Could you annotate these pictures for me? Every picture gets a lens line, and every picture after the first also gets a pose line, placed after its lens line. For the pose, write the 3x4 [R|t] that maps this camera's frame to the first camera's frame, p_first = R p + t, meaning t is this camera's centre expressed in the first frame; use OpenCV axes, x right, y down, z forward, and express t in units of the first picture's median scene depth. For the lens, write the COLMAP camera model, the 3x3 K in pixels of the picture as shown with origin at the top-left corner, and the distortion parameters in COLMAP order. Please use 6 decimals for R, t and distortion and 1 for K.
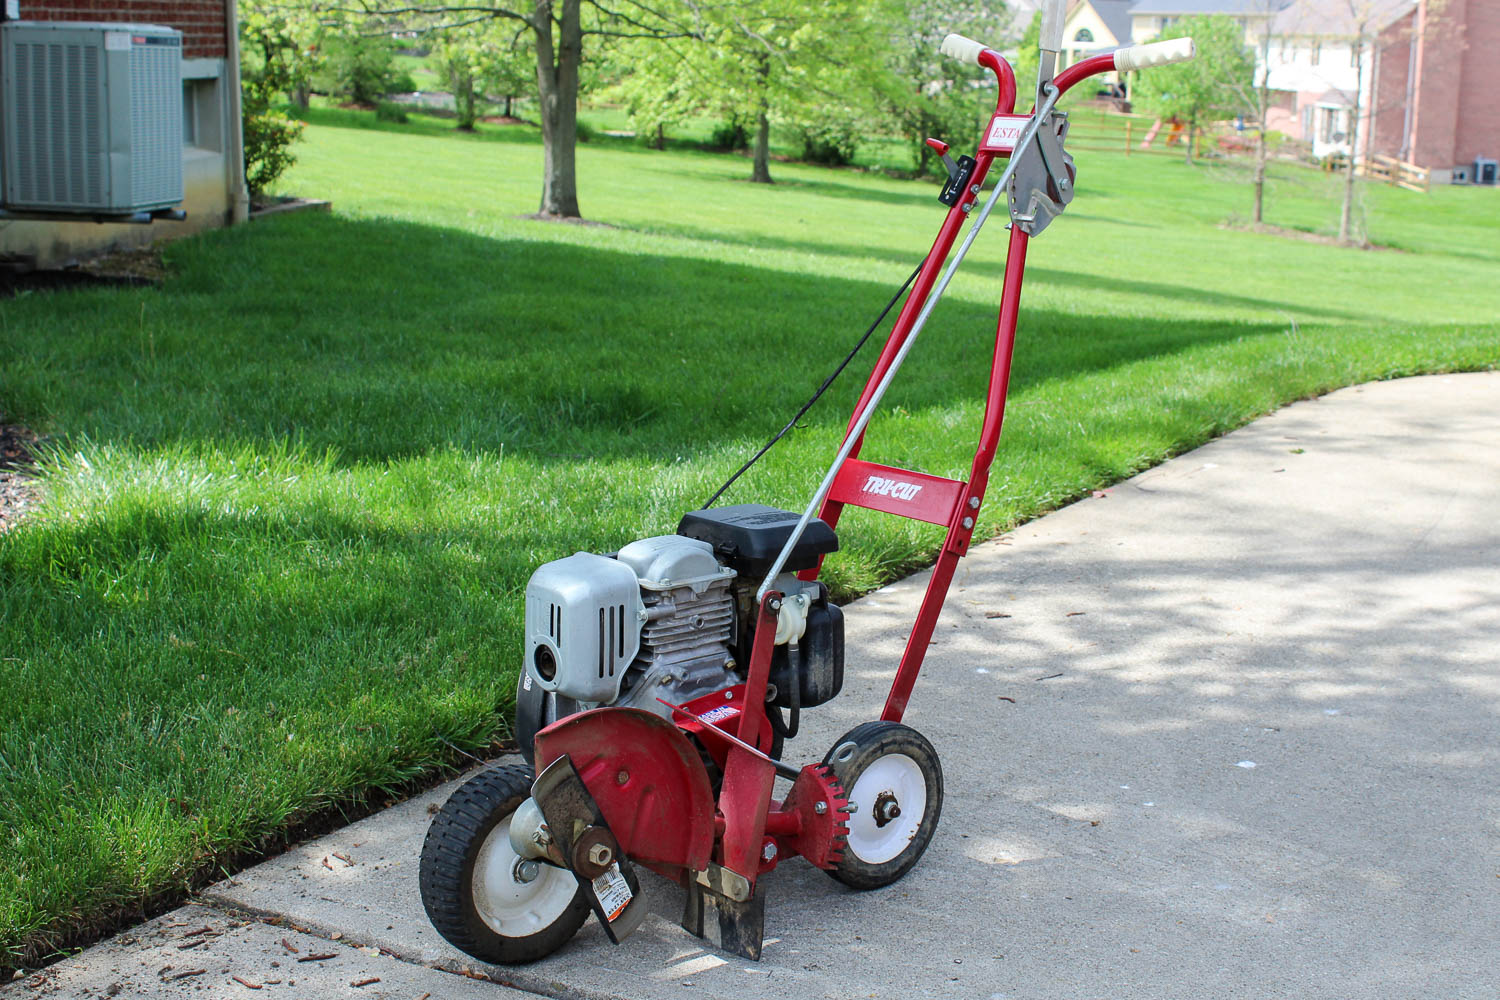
lens RADIAL K [[2088.8, 0, 811.2], [0, 2088.8, 507.8], [0, 0, 1]] dist [-0.045350, 0.000000]
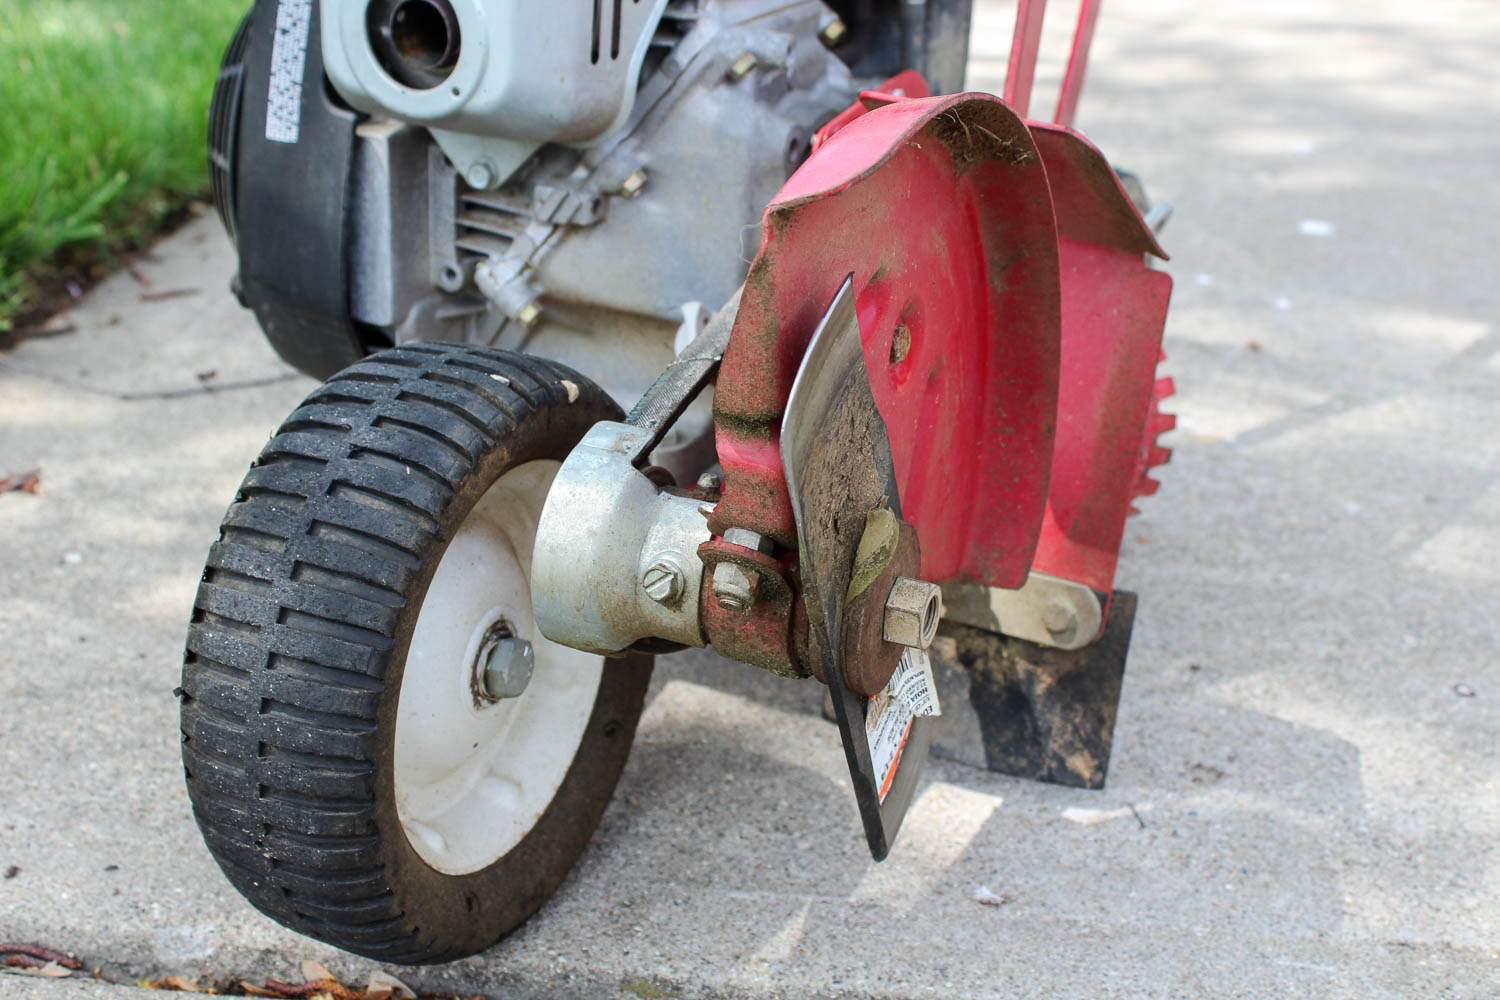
lens RADIAL K [[1901.0, 0, 750.2], [0, 1901.0, 495.0], [0, 0, 1]] dist [-0.024900, 0.000000]
pose [[0.925796, -0.135624, 0.352857, -0.181346], [0.053992, 0.971295, 0.231668, 0.073945], [-0.374148, -0.195426, 0.906544, 0.652349]]
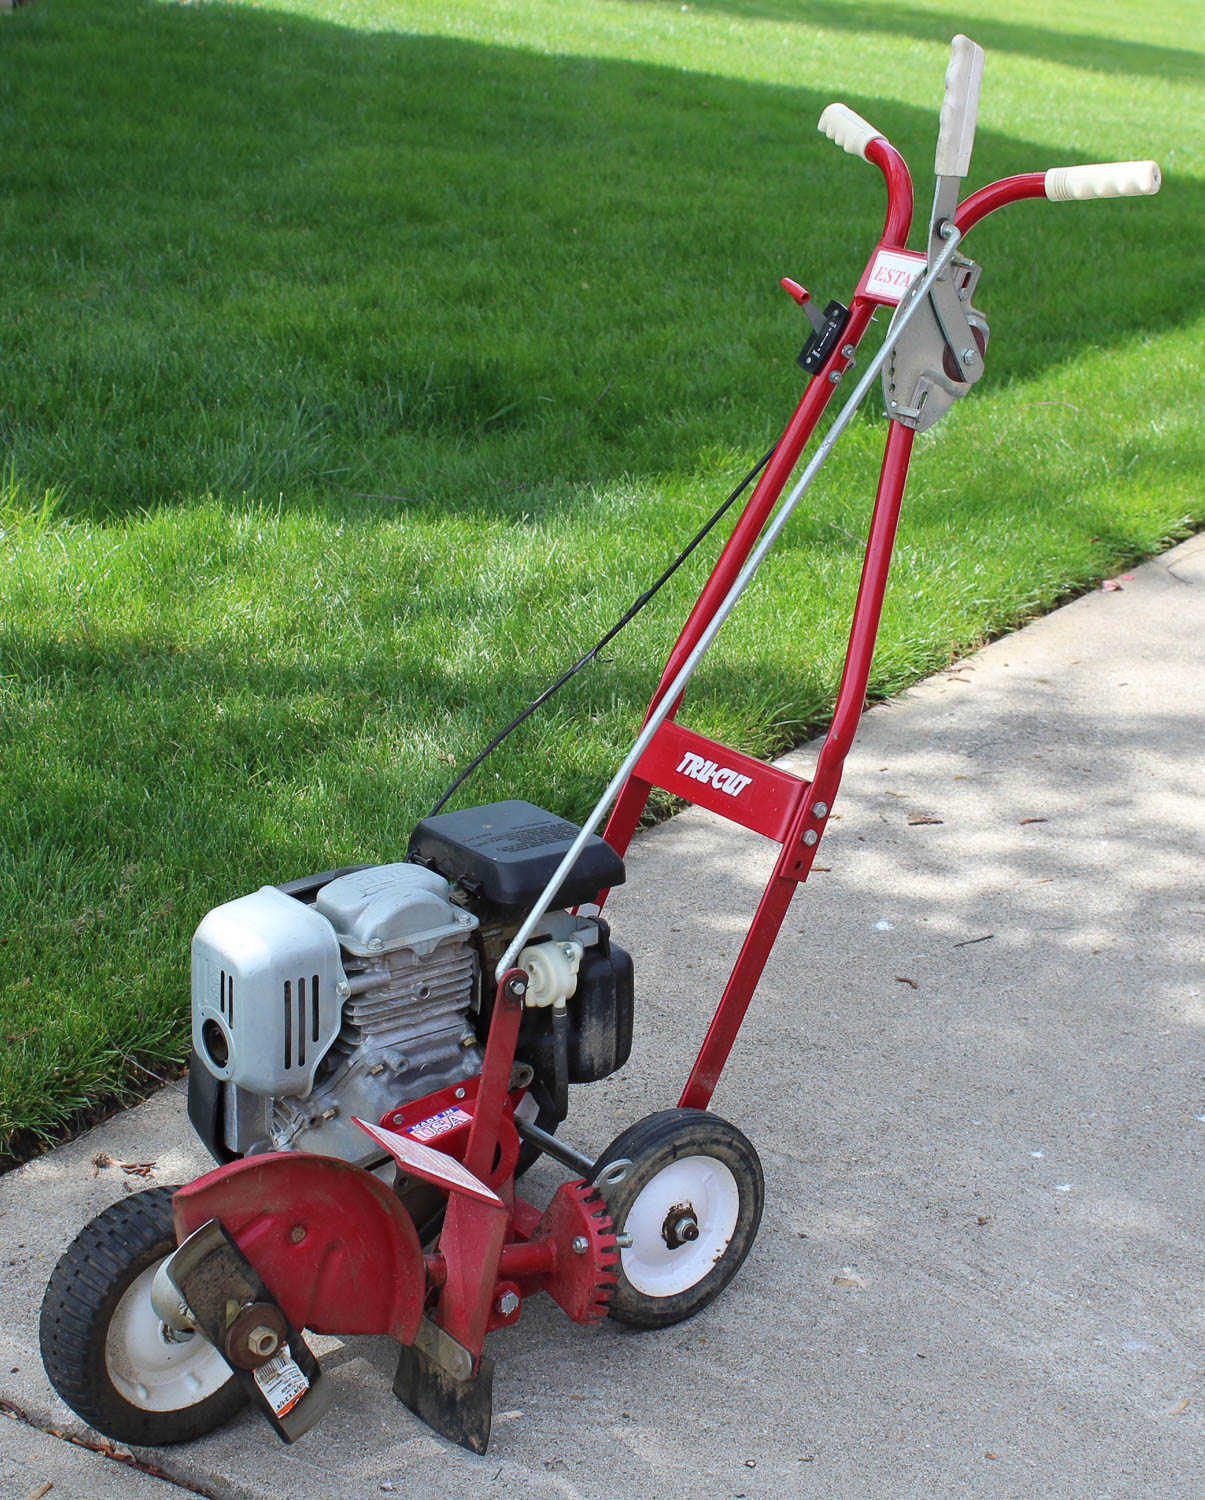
lens RADIAL K [[2922.9, 0, 599.2], [0, 2922.9, 750.7], [0, 0, 1]] dist [-0.067924, 0.000000]
pose [[0.996899, 0.032590, -0.071620, 0.075845], [-0.022984, 0.991107, 0.131065, -0.159022], [0.075254, -0.129013, 0.988783, -0.008046]]
